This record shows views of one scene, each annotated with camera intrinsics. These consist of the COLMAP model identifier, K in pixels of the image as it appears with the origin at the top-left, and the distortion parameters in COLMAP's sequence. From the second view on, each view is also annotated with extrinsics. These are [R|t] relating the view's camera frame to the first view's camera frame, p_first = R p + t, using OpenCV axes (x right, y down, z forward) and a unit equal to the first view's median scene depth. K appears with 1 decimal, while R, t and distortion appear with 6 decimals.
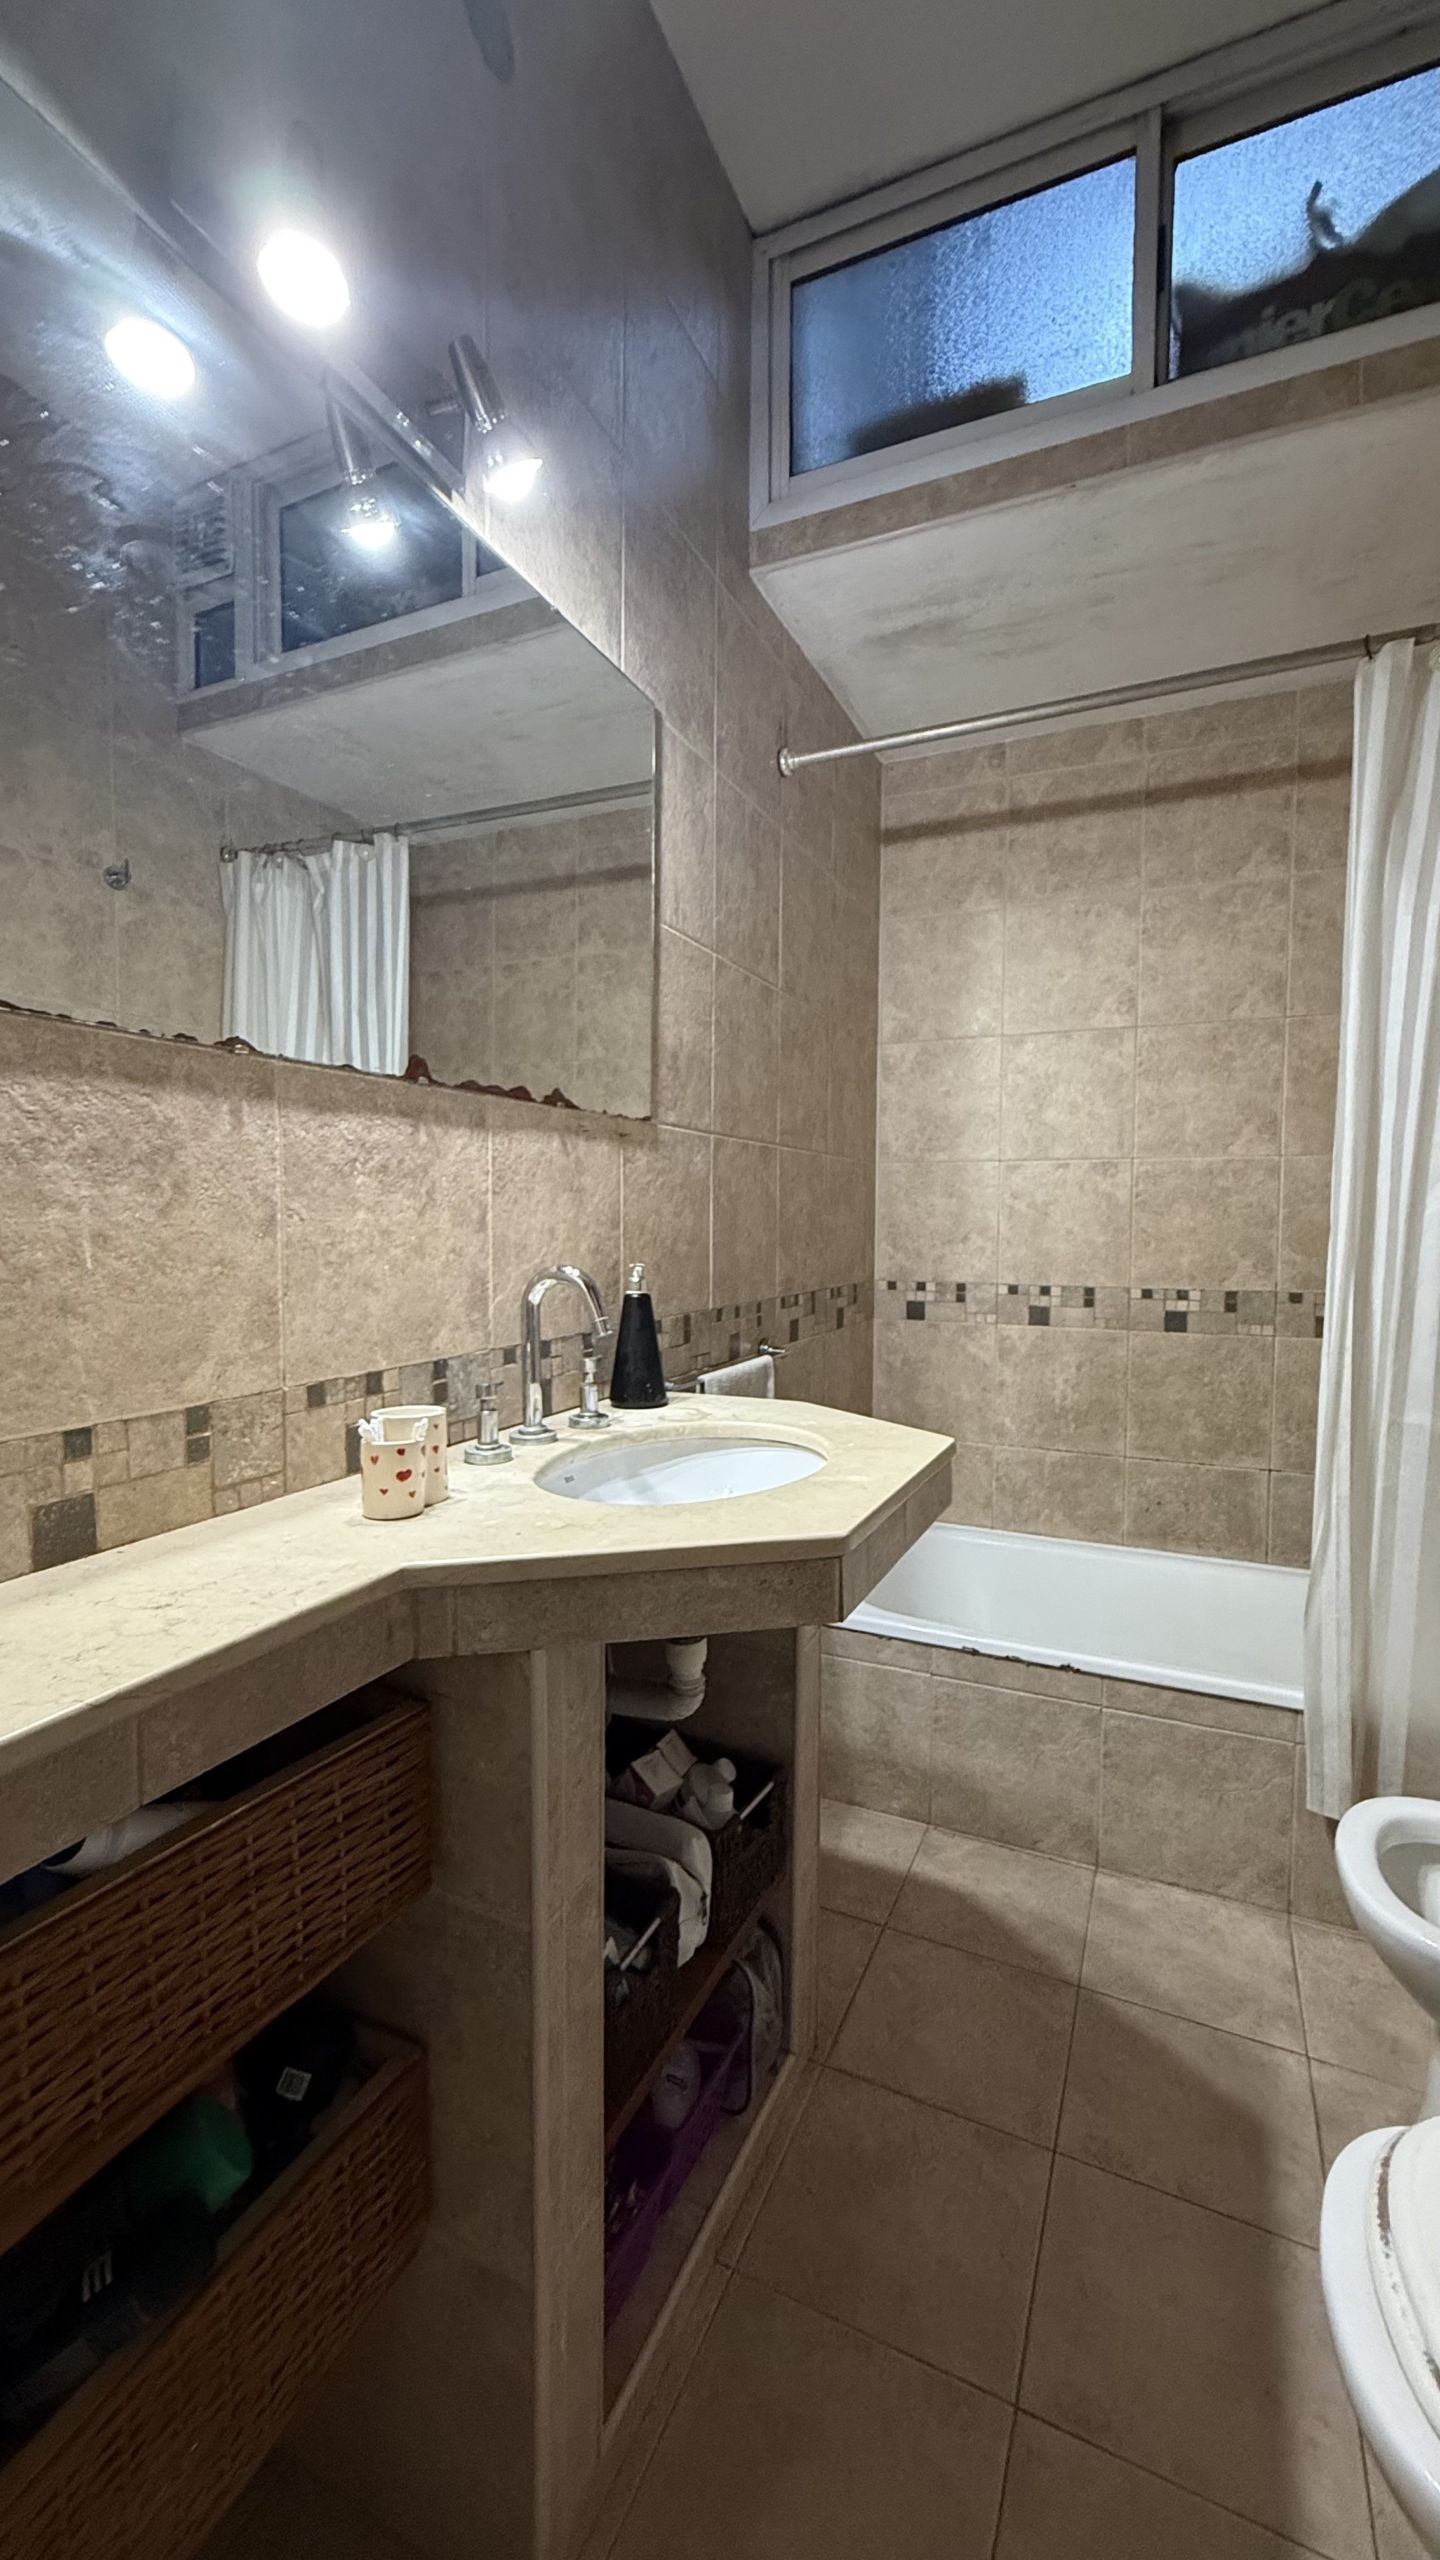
lens RADIAL K [[1023.9, 0, 716.1], [0, 1023.9, 1276.5], [0, 0, 1]] dist [-0.001847, 0.000158]
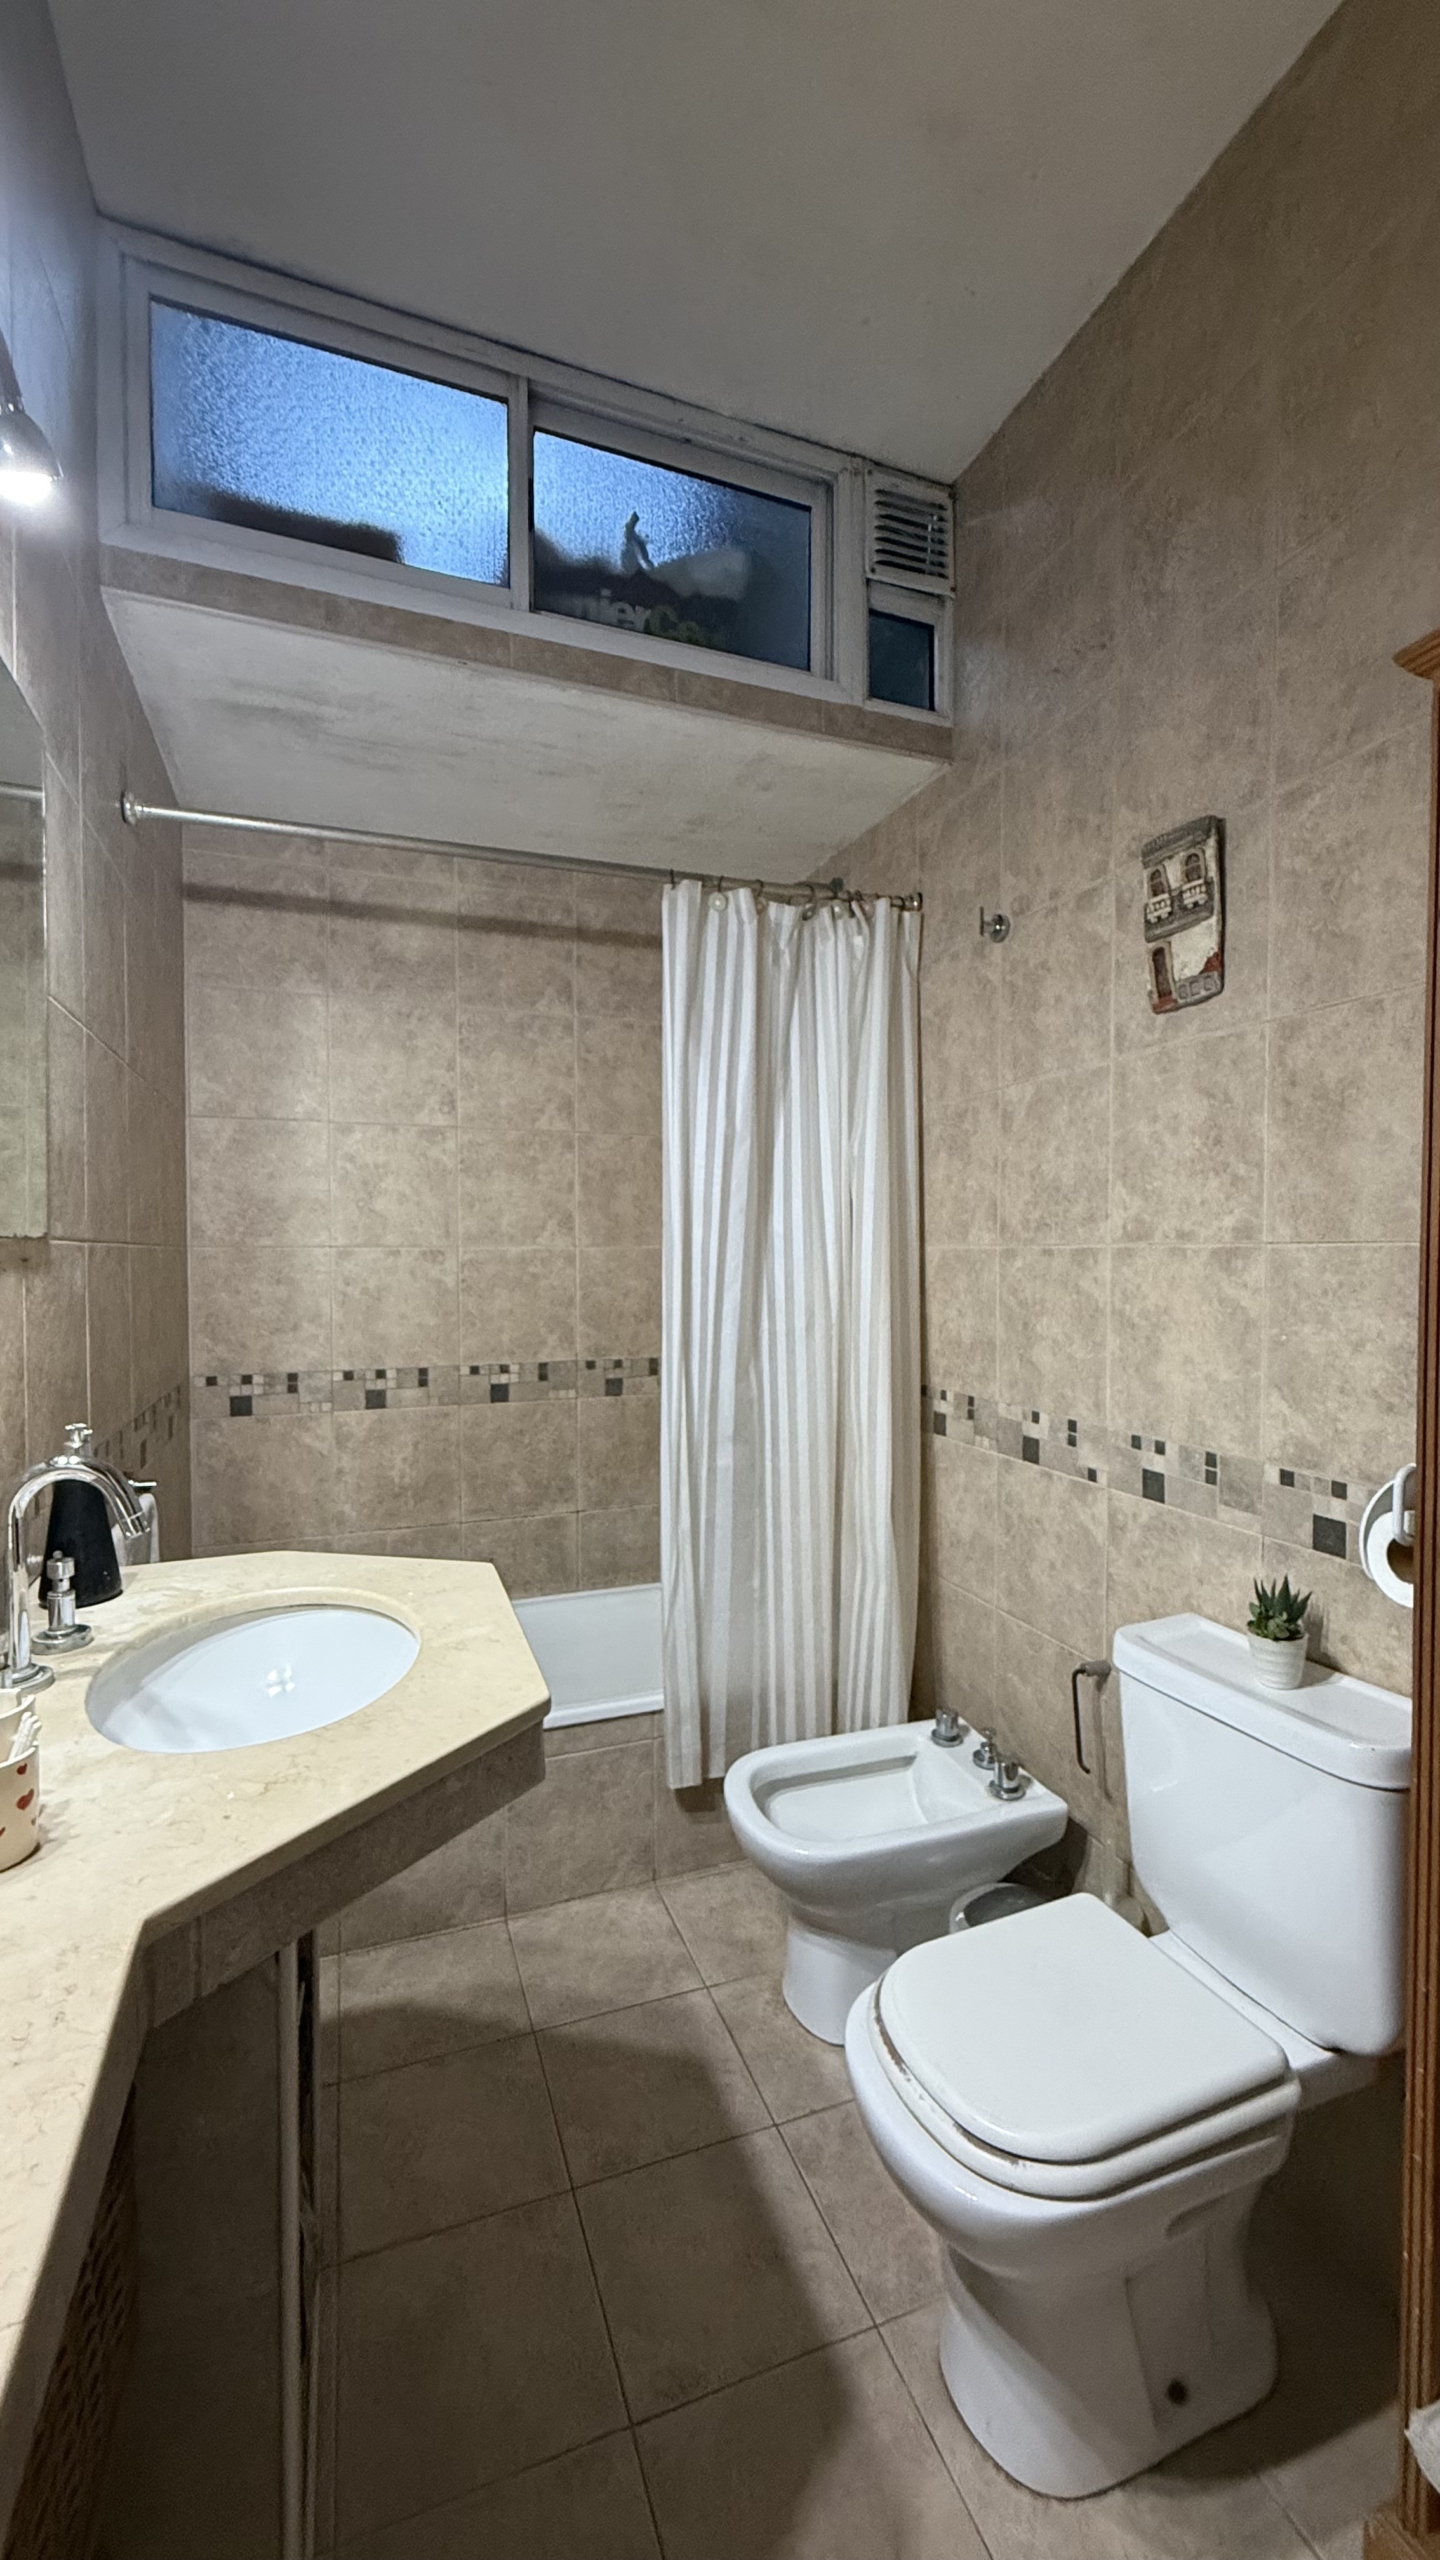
lens RADIAL K [[1026.2, 0, 718.3], [0, 1026.2, 1276.5], [0, 0, 1]] dist [-0.000656, -0.000123]
pose [[0.704234, -0.022710, 0.709605, -0.176702], [0.046456, 0.998820, -0.014138, -0.057002], [-0.708446, 0.042922, 0.704458, 0.037423]]
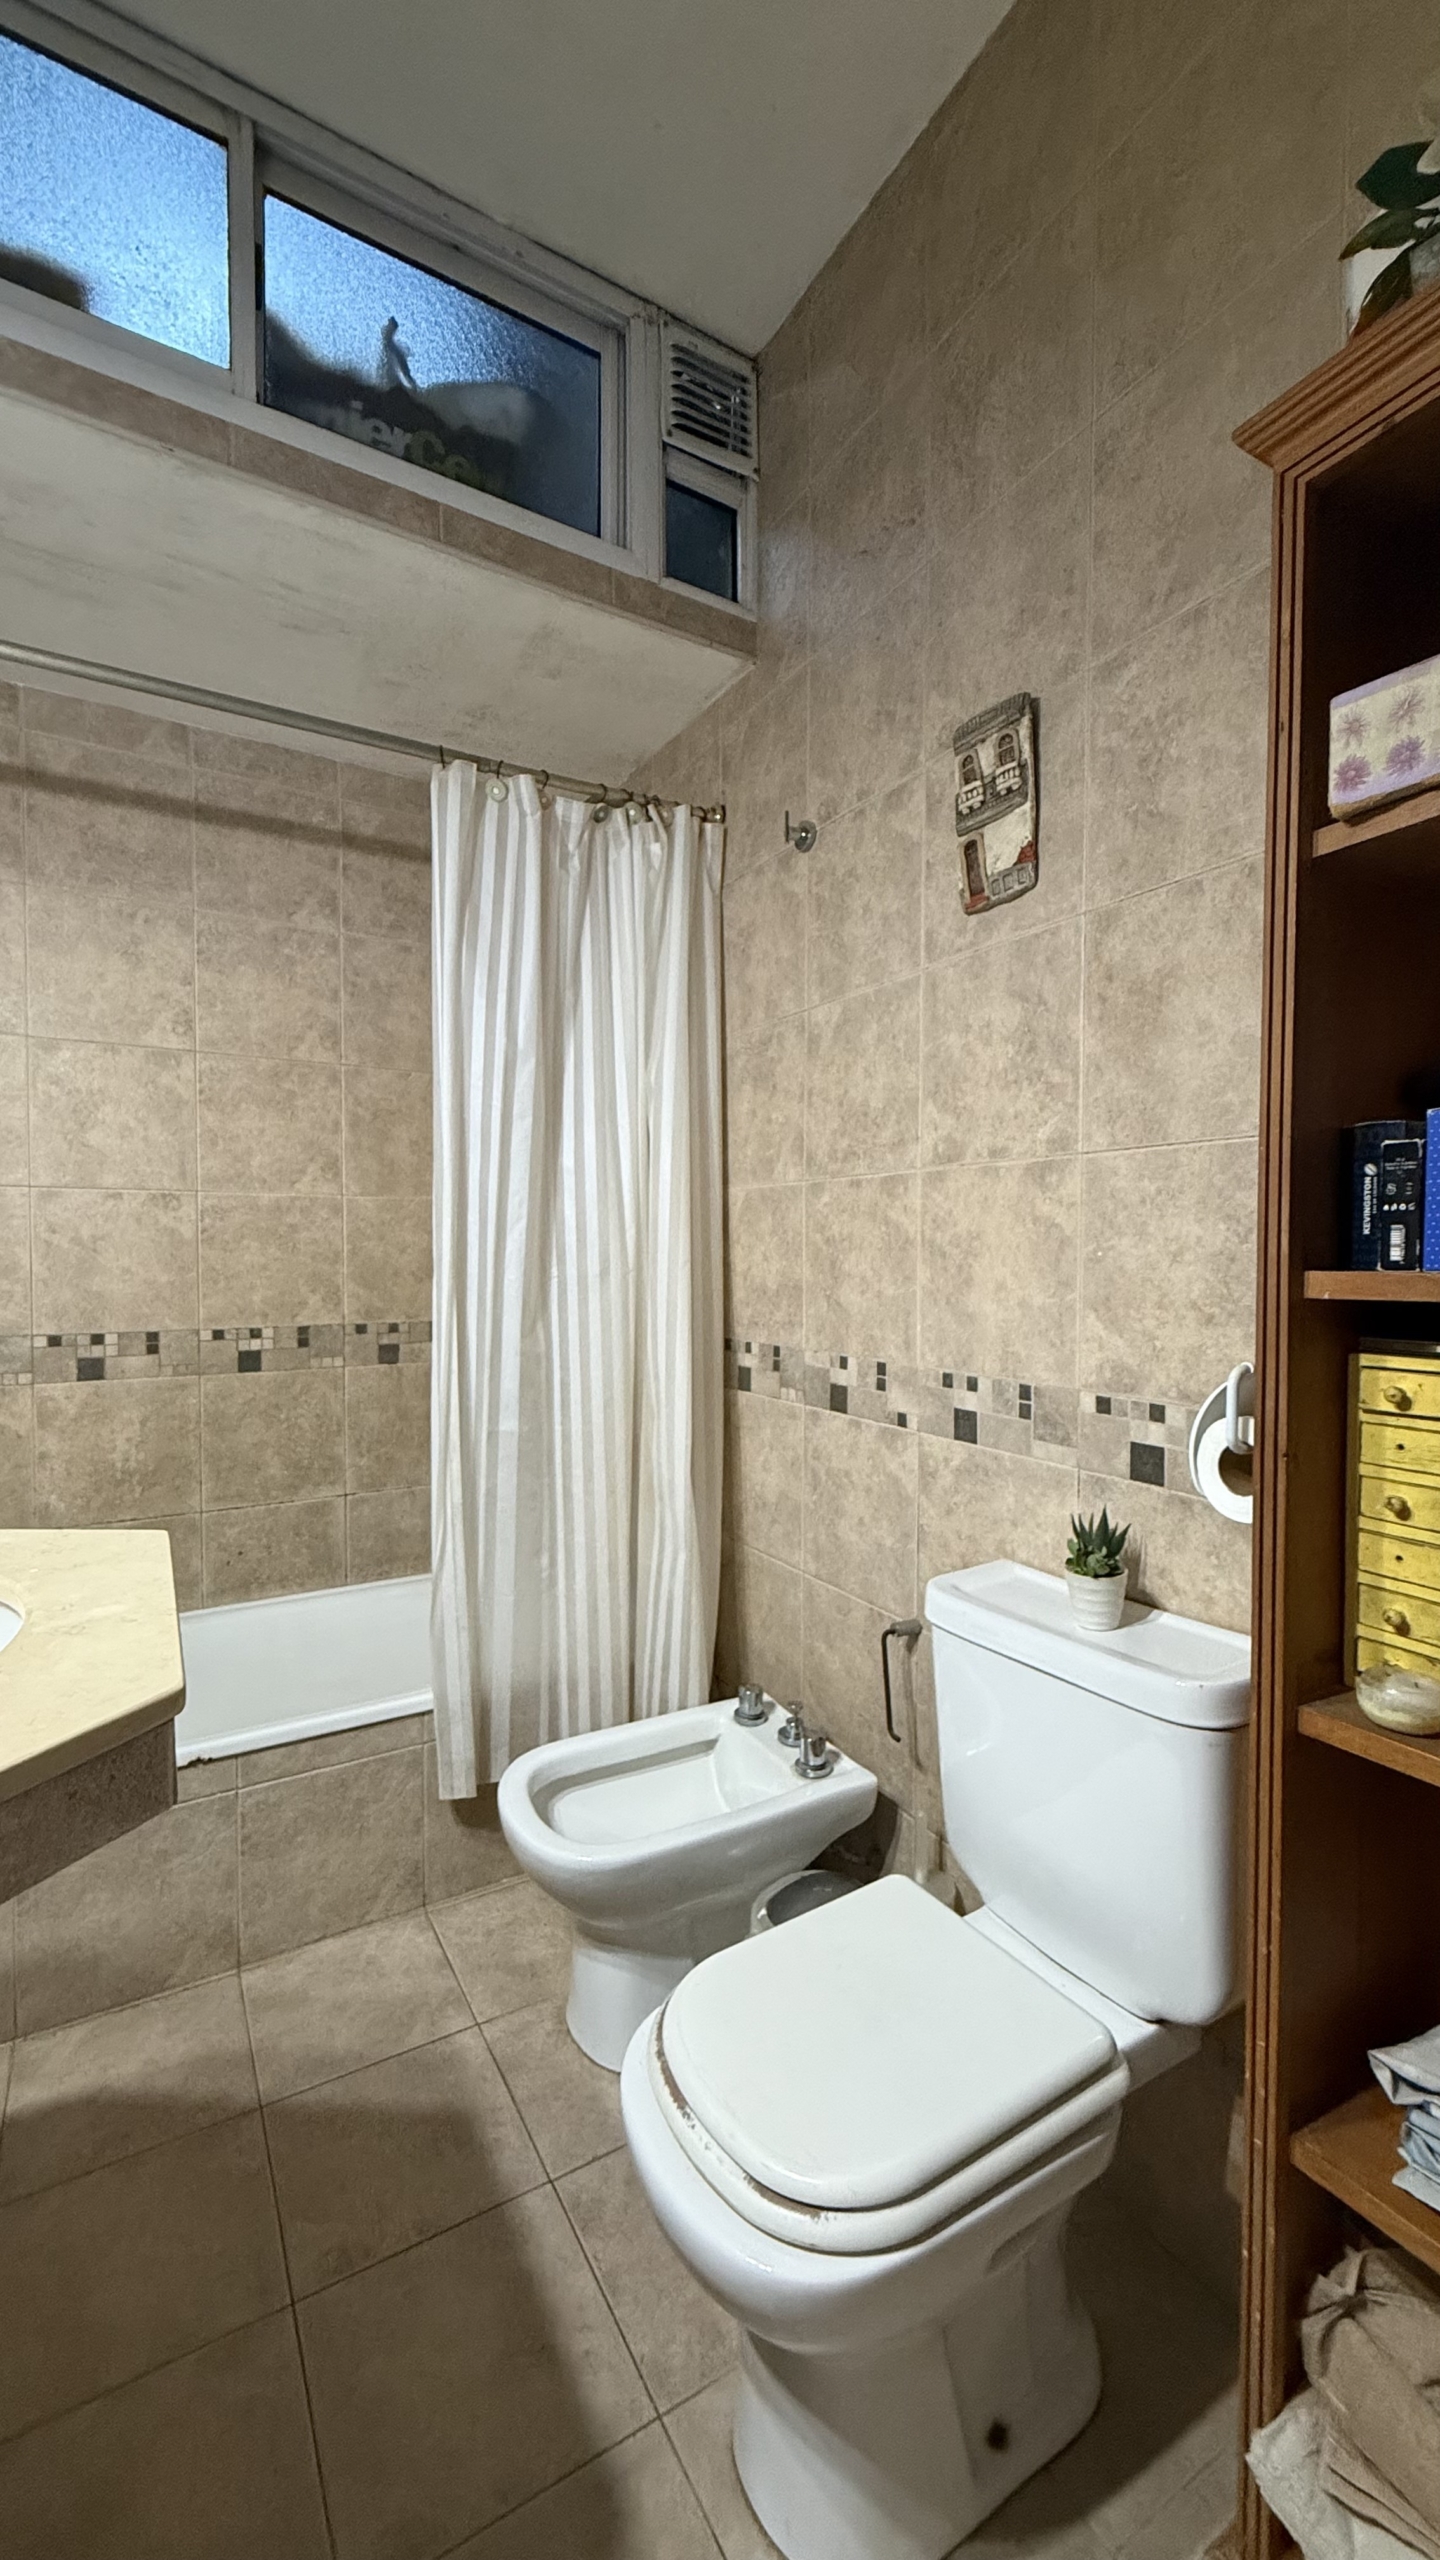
lens RADIAL K [[1026.2, 0, 718.3], [0, 1026.2, 1276.5], [0, 0, 1]] dist [-0.000656, -0.000123]
pose [[0.570547, -0.025182, 0.820879, -0.094220], [0.049631, 0.998760, -0.003857, -0.010531], [-0.819764, 0.042941, 0.571090, 0.079552]]
